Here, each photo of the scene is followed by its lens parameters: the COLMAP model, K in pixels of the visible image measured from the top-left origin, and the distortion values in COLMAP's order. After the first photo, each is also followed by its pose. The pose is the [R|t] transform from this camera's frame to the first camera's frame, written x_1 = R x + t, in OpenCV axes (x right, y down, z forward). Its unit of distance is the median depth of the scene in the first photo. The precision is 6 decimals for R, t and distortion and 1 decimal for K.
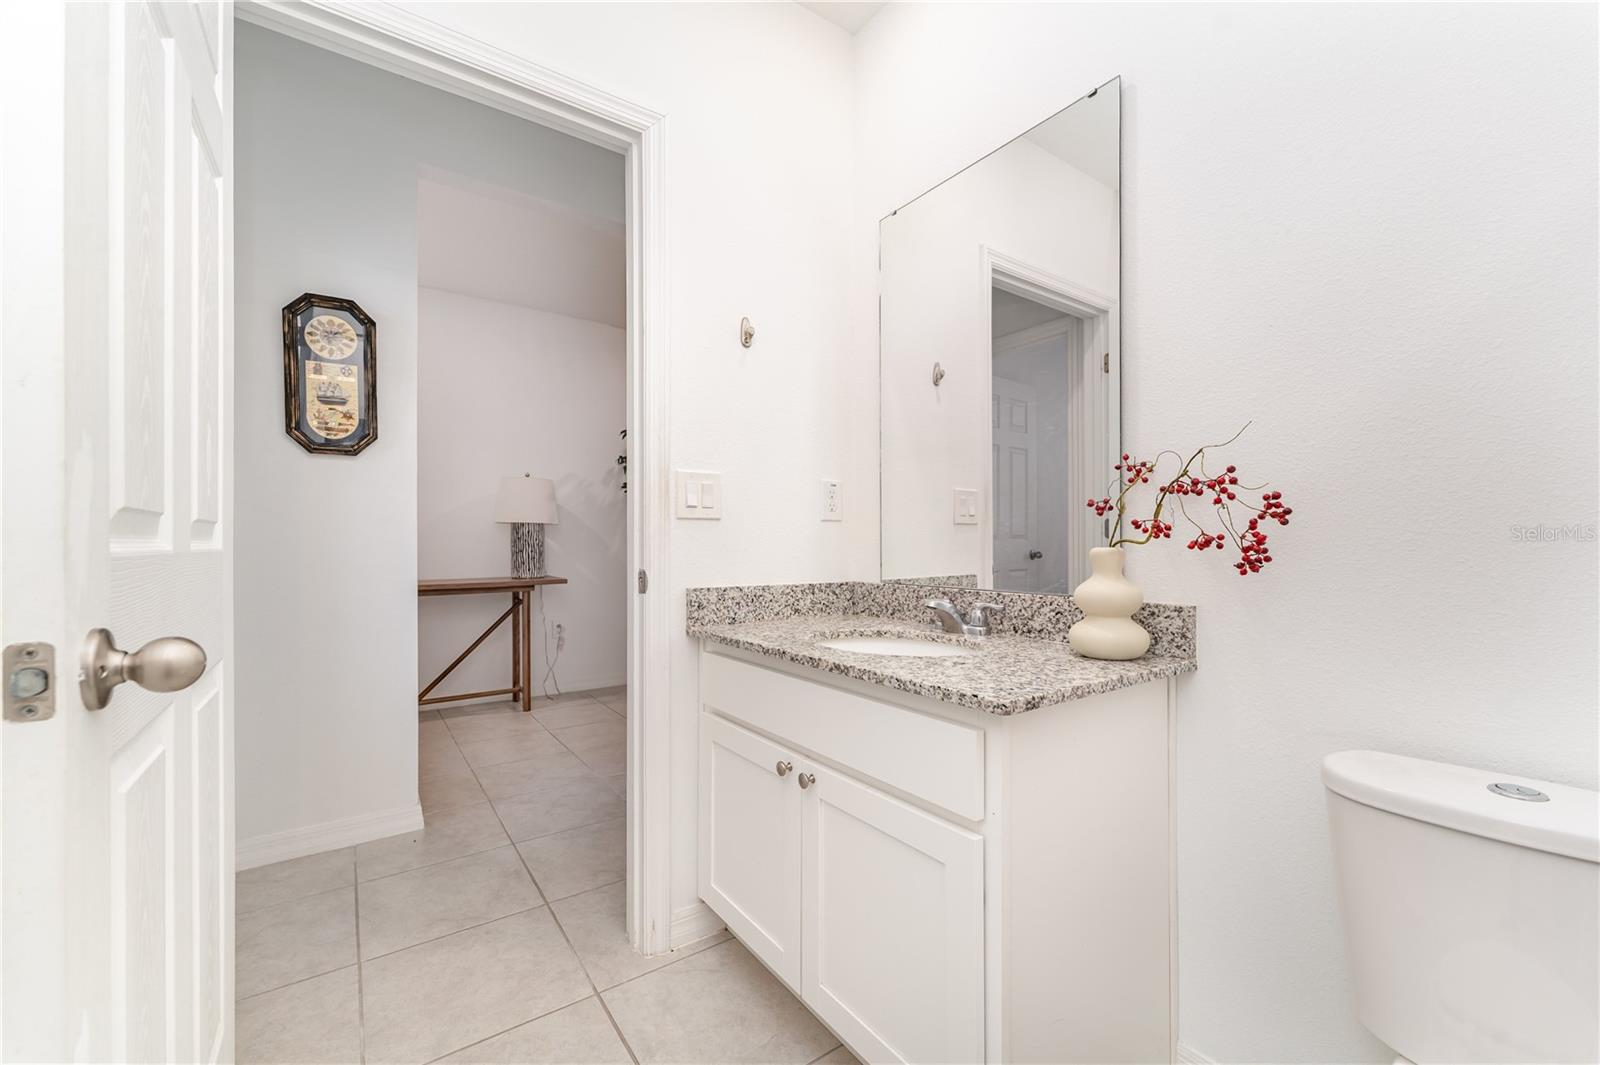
lens RADIAL K [[638.2, 0, 788.0], [0, 638.2, 547.4], [0, 0, 1]] dist [0.002532, -0.000114]
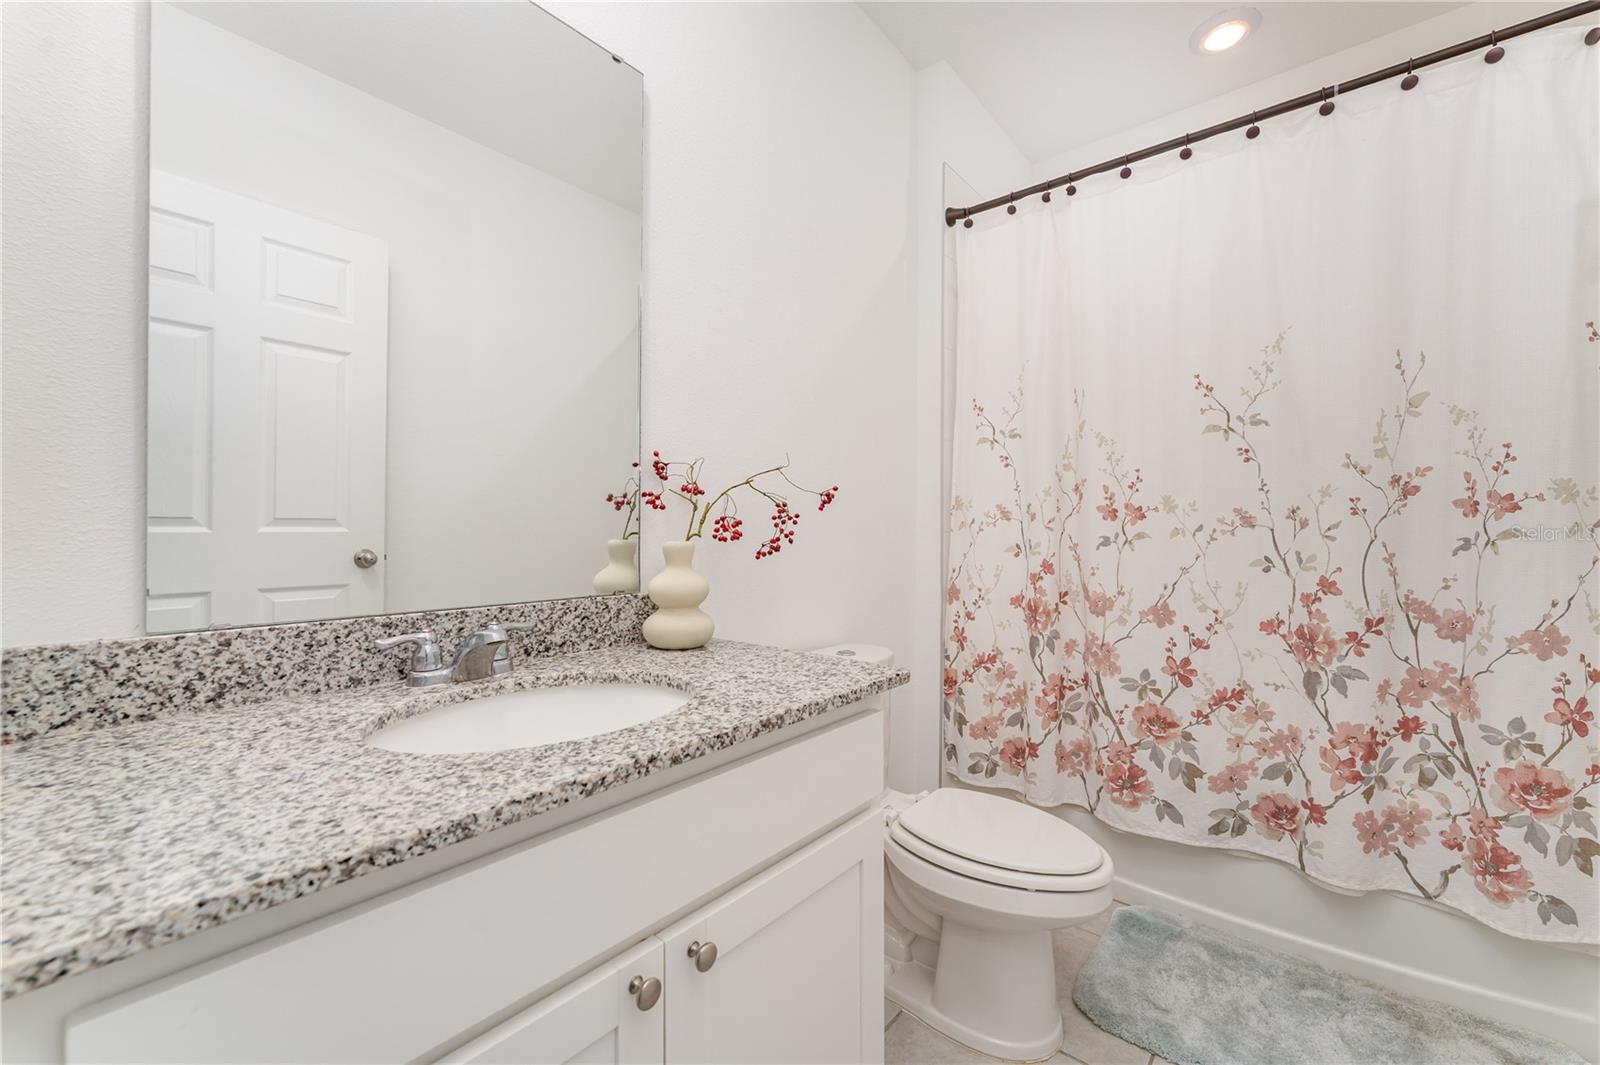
lens RADIAL K [[638.2, 0, 785.4], [0, 638.2, 518.2], [0, 0, 1]] dist [0.002532, -0.000114]
pose [[-0.251378, 0.018043, 0.967721, -0.498498], [0.000566, 0.999829, -0.018494, -0.018408], [-0.967889, -0.004102, -0.251345, 0.957351]]
